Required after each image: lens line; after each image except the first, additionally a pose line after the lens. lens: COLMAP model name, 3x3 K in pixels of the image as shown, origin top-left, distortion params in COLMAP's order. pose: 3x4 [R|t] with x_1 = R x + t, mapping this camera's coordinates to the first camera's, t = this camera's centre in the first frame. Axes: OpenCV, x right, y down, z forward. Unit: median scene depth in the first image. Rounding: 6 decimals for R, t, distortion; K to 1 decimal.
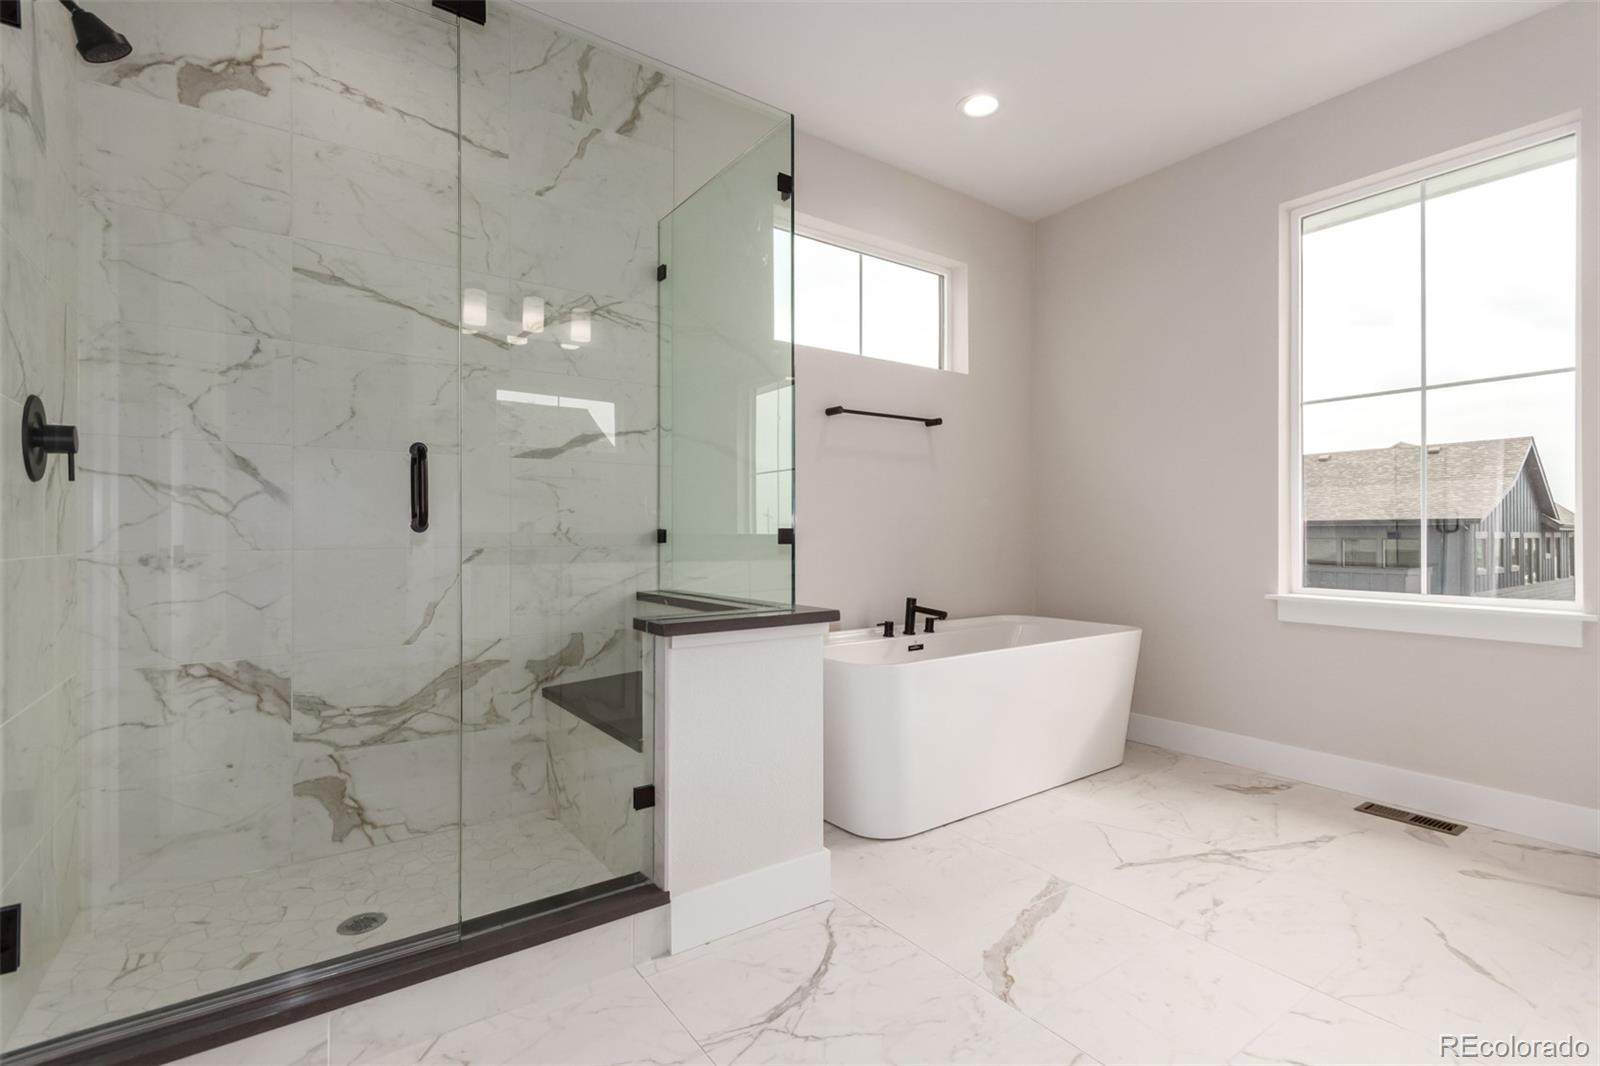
lens RADIAL K [[744.3, 0, 800.0], [0, 744.3, 533.0], [0, 0, 1]] dist [0.006041, 0.000448]
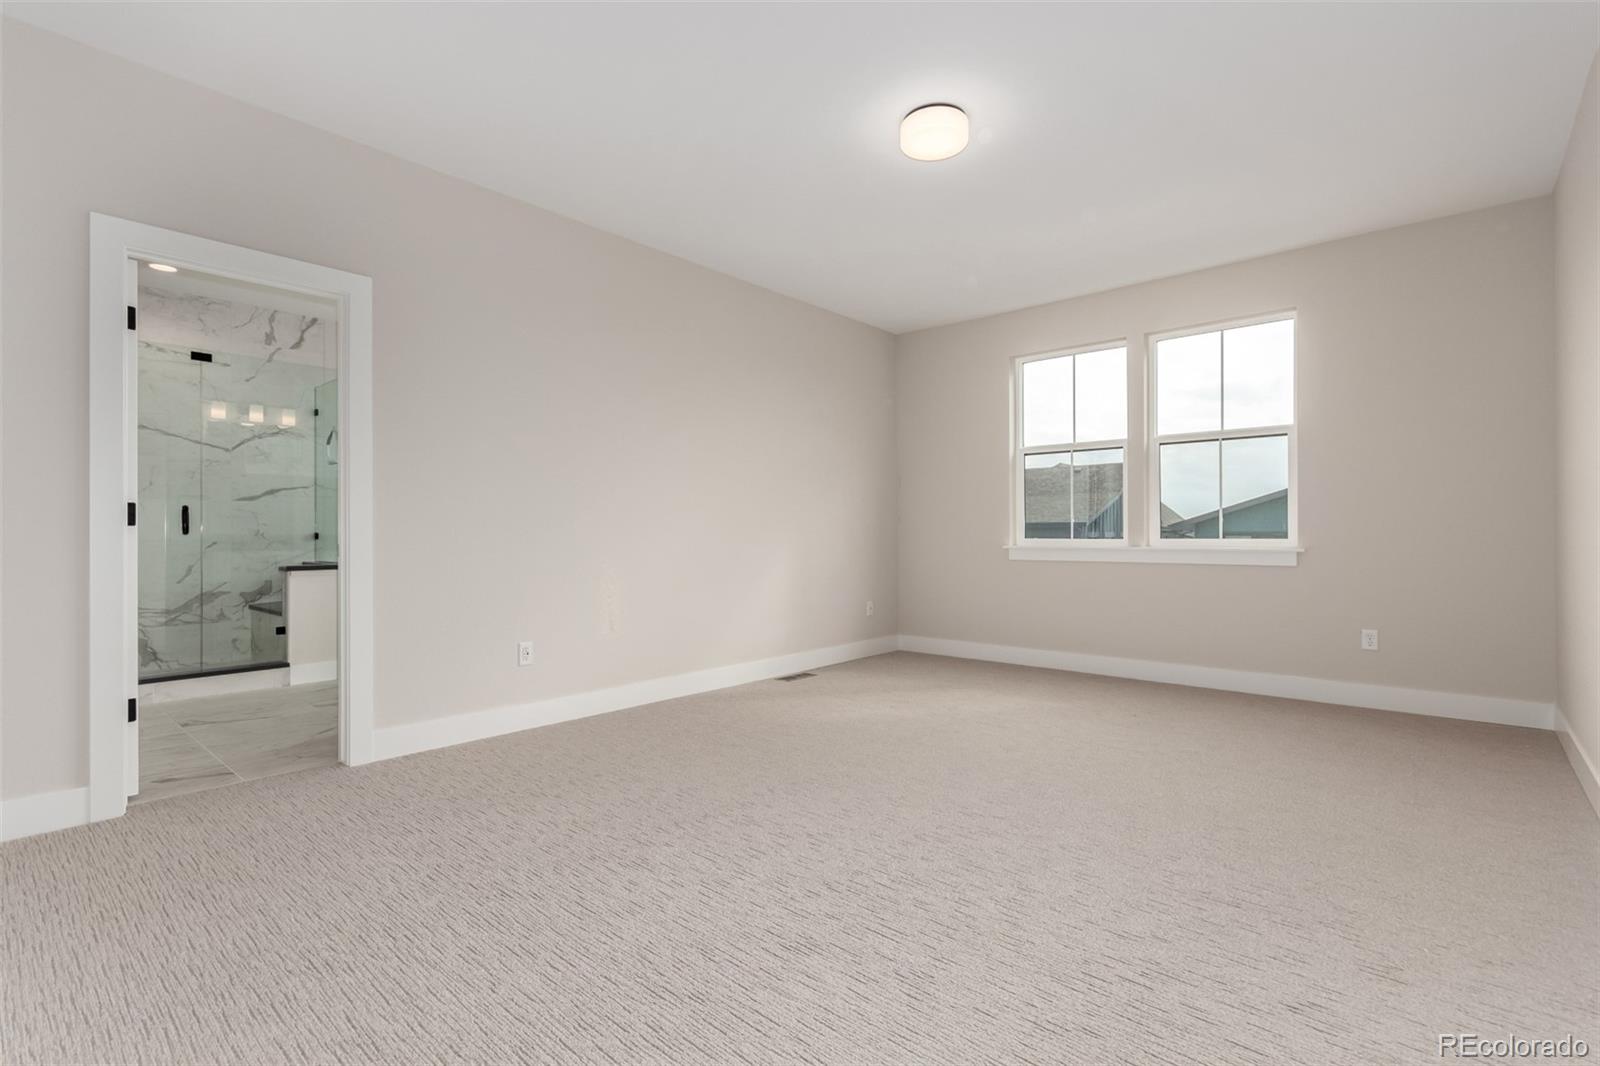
lens RADIAL K [[744.3, 0, 800.0], [0, 744.3, 533.0], [0, 0, 1]] dist [0.006041, 0.000448]
pose [[0.975088, -0.001975, 0.221809, 0.729056], [0.002610, 0.999993, -0.002569, 0.004834], [-0.221803, 0.003084, 0.975087, -1.465894]]
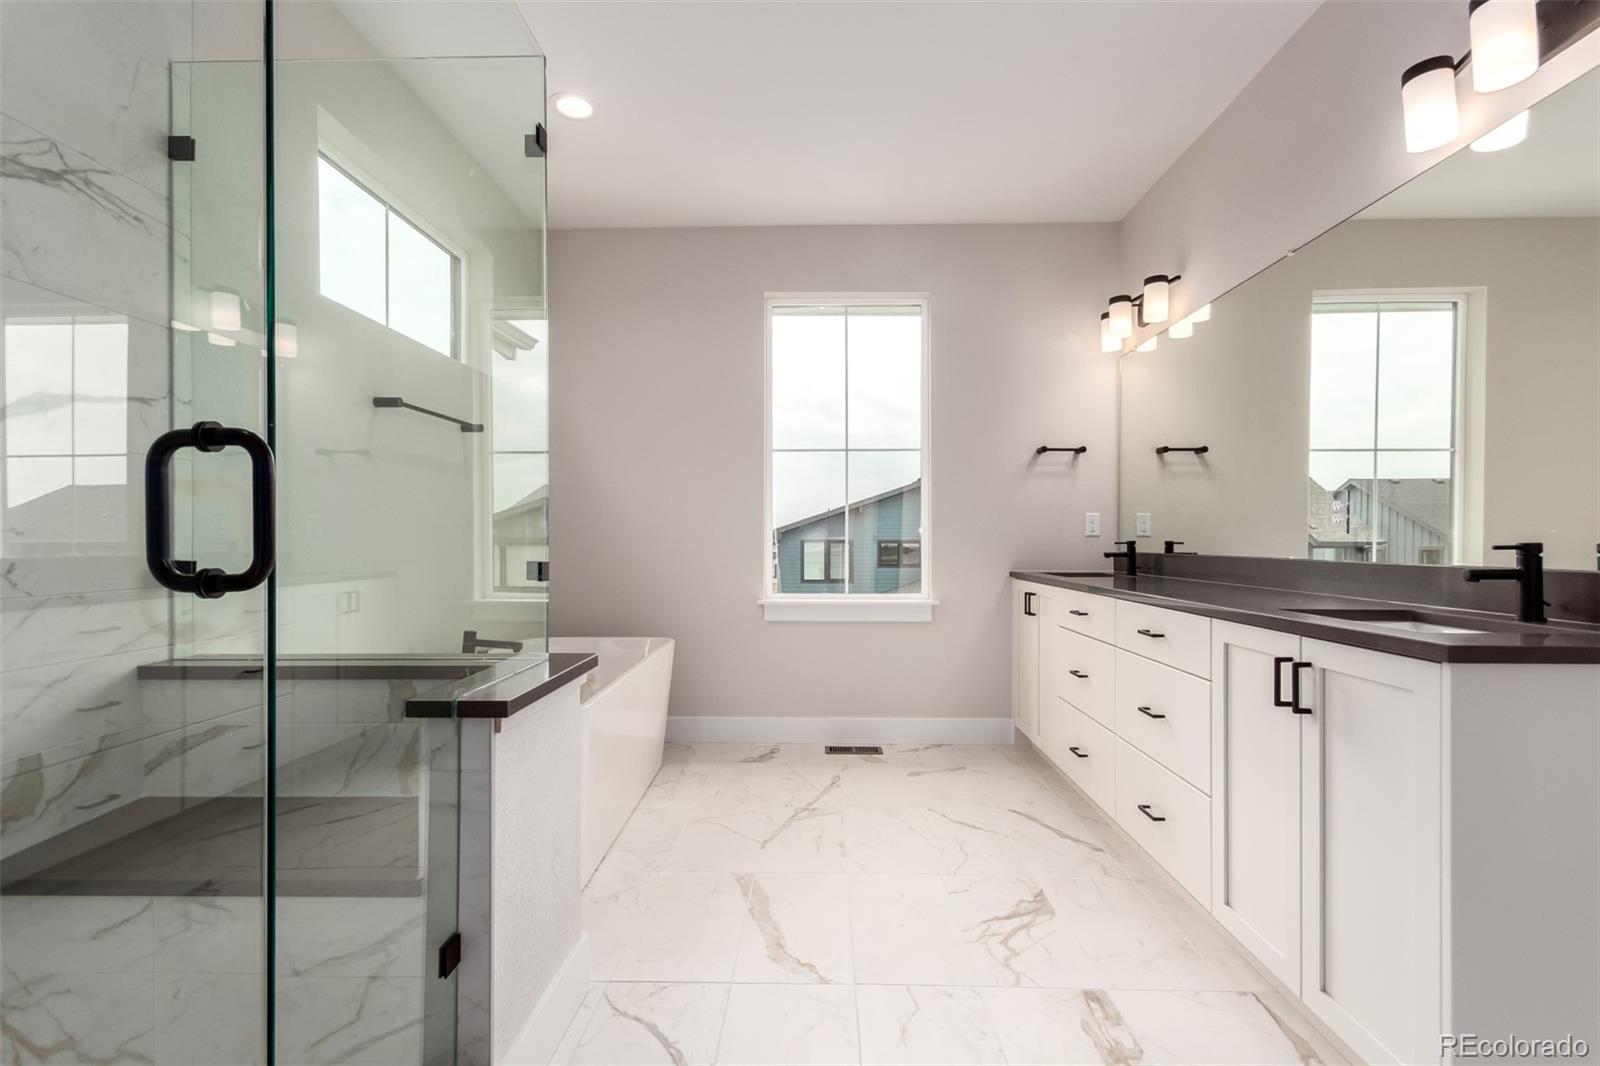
lens RADIAL K [[747.5, 0, 801.4], [0, 747.5, 541.0], [0, 0, 1]] dist [0.009270, 0.000340]
pose [[0.603451, -0.001411, 0.797399, -0.397481], [0.000980, 0.999999, 0.001029, -0.022649], [-0.797399, 0.000160, 0.603452, 0.218743]]
